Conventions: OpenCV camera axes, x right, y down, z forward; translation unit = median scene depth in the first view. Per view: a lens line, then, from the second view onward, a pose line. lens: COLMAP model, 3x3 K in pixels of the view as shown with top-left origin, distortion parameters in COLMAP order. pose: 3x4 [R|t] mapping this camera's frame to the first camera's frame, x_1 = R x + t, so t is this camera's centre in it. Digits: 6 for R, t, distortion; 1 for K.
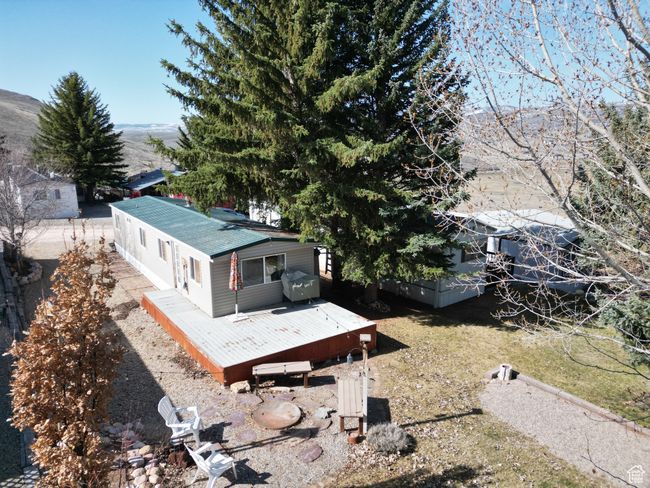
lens RADIAL K [[450.2, 0, 325.5], [0, 450.2, 242.2], [0, 0, 1]] dist [0.053324, -0.018725]
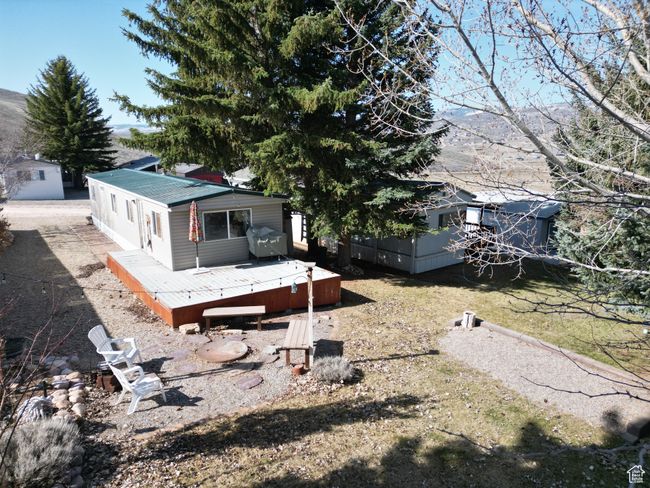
lens RADIAL K [[450.2, 0, 326.6], [0, 450.2, 244.0], [0, 0, 1]] dist [0.053324, -0.018725]
pose [[0.999990, 0.001567, -0.004076, 0.083941], [-0.001580, 0.999993, -0.003250, 0.111716], [0.004071, 0.003256, 0.999986, 0.030000]]
